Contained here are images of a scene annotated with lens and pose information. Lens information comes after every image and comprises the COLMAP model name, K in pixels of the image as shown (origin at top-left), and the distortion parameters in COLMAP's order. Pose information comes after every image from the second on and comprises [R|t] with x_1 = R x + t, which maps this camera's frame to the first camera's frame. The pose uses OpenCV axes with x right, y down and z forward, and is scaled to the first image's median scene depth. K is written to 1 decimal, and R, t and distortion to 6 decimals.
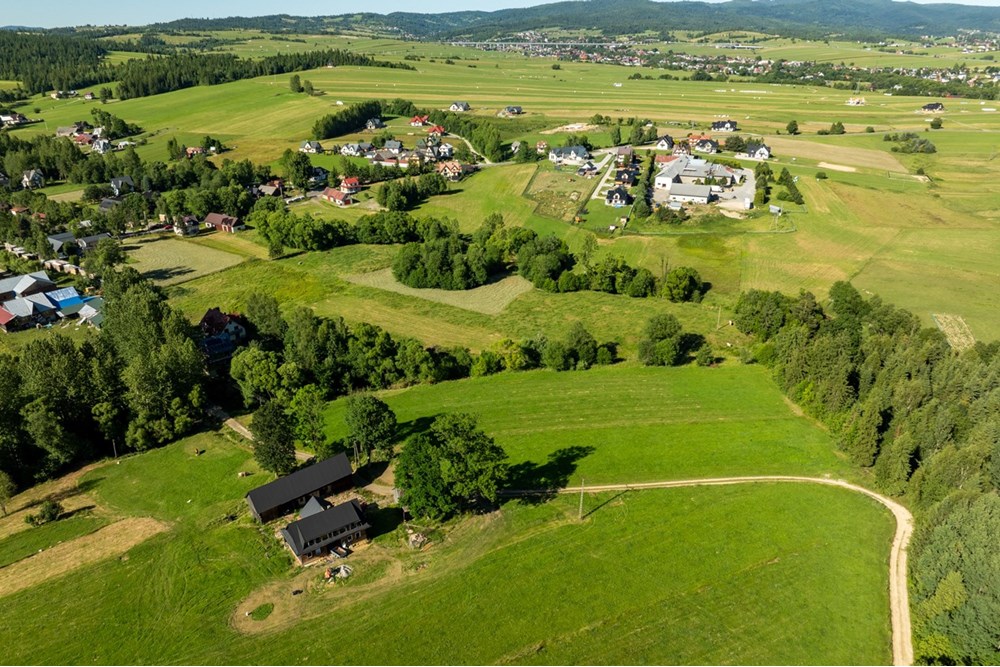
lens RADIAL K [[704.9, 0, 503.5], [0, 704.9, 334.8], [0, 0, 1]] dist [-0.049227, 0.018444]
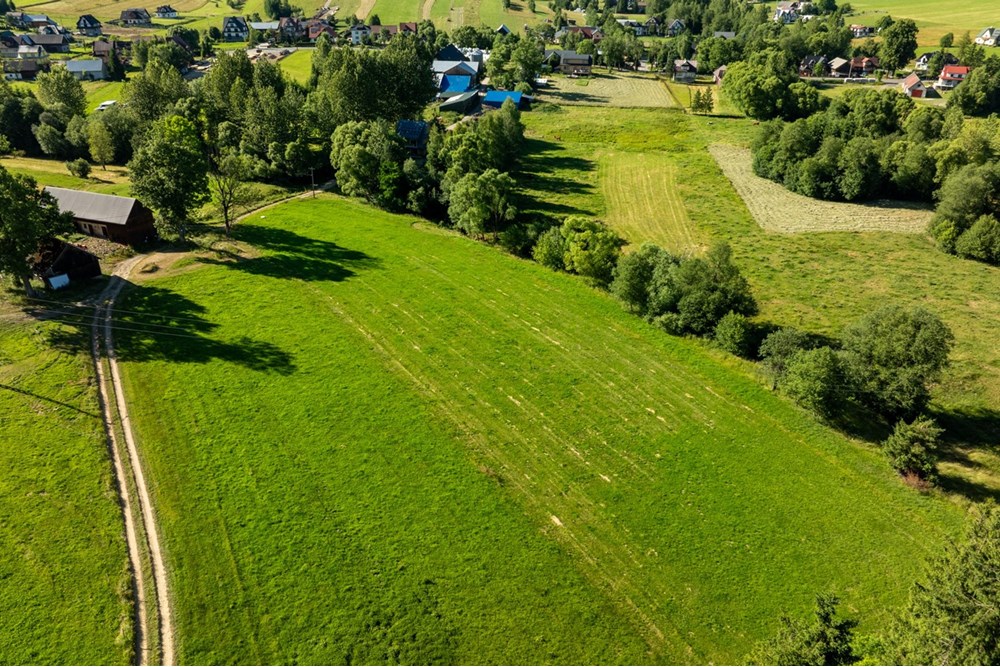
lens RADIAL K [[704.9, 0, 503.5], [0, 704.9, 334.8], [0, 0, 1]] dist [-0.049227, 0.018444]
pose [[0.460433, 0.427124, -0.778182, 0.142610], [-0.355312, 0.892021, 0.279377, -0.014114], [0.813483, 0.147863, 0.562478, 0.205271]]
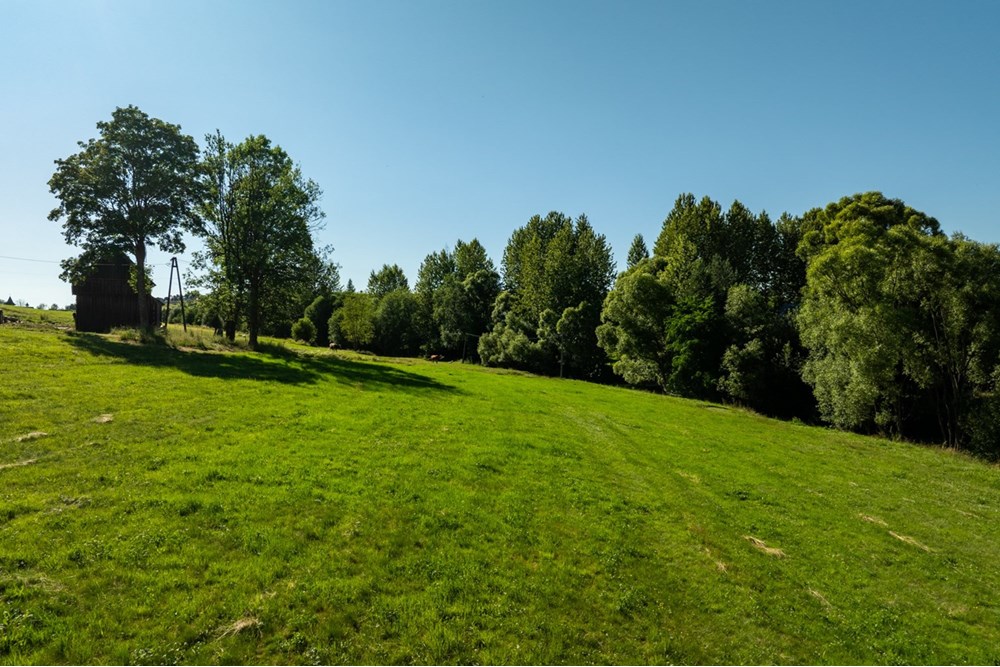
lens RADIAL K [[704.9, 0, 503.5], [0, 704.9, 334.8], [0, 0, 1]] dist [-0.049227, 0.018444]
pose [[-0.172873, 0.009674, -0.984897, 0.030443], [-0.382159, 0.920956, 0.076124, 0.021609], [0.907783, 0.389547, -0.155511, 0.288682]]
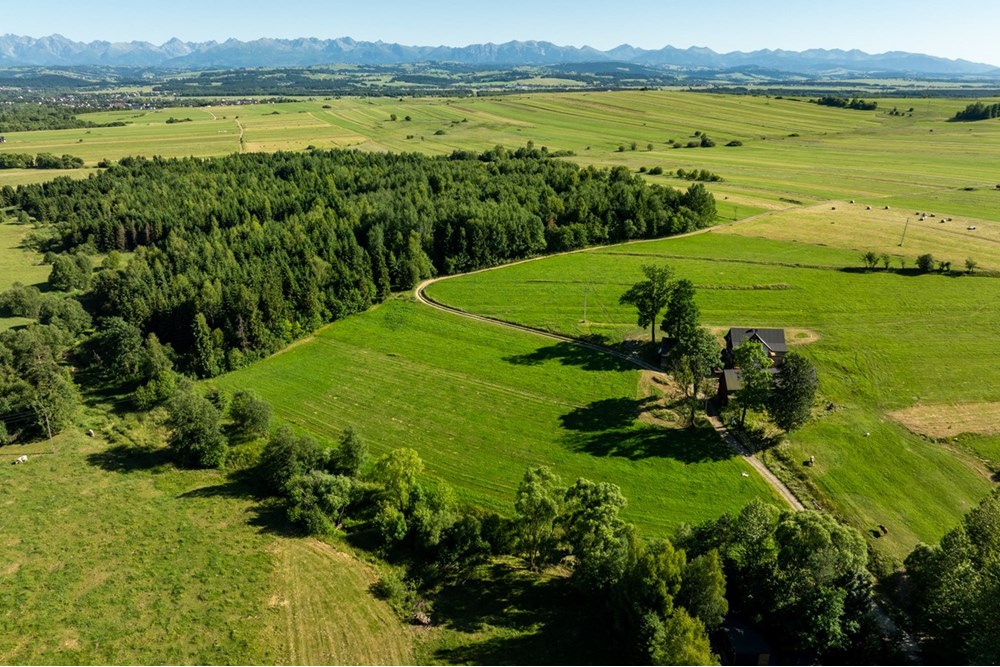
lens RADIAL K [[704.9, 0, 503.5], [0, 704.9, 334.8], [0, 0, 1]] dist [-0.049227, 0.018444]
pose [[-0.780275, -0.211638, 0.588541, -0.130266], [0.248526, 0.758609, 0.602285, -0.133474], [-0.573939, 0.616215, -0.539326, 0.387117]]
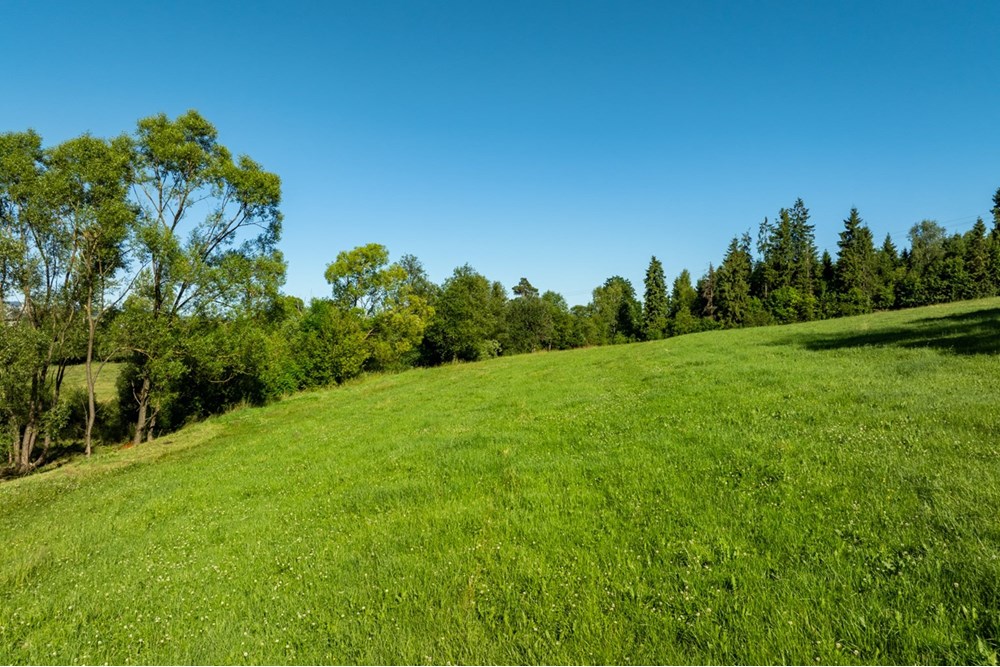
lens RADIAL K [[704.9, 0, 503.5], [0, 704.9, 334.8], [0, 0, 1]] dist [-0.049227, 0.018444]
pose [[0.396280, 0.003604, 0.918123, -0.071321], [0.365560, 0.916691, -0.161382, 0.032116], [-0.842216, 0.399581, 0.361948, 0.276953]]
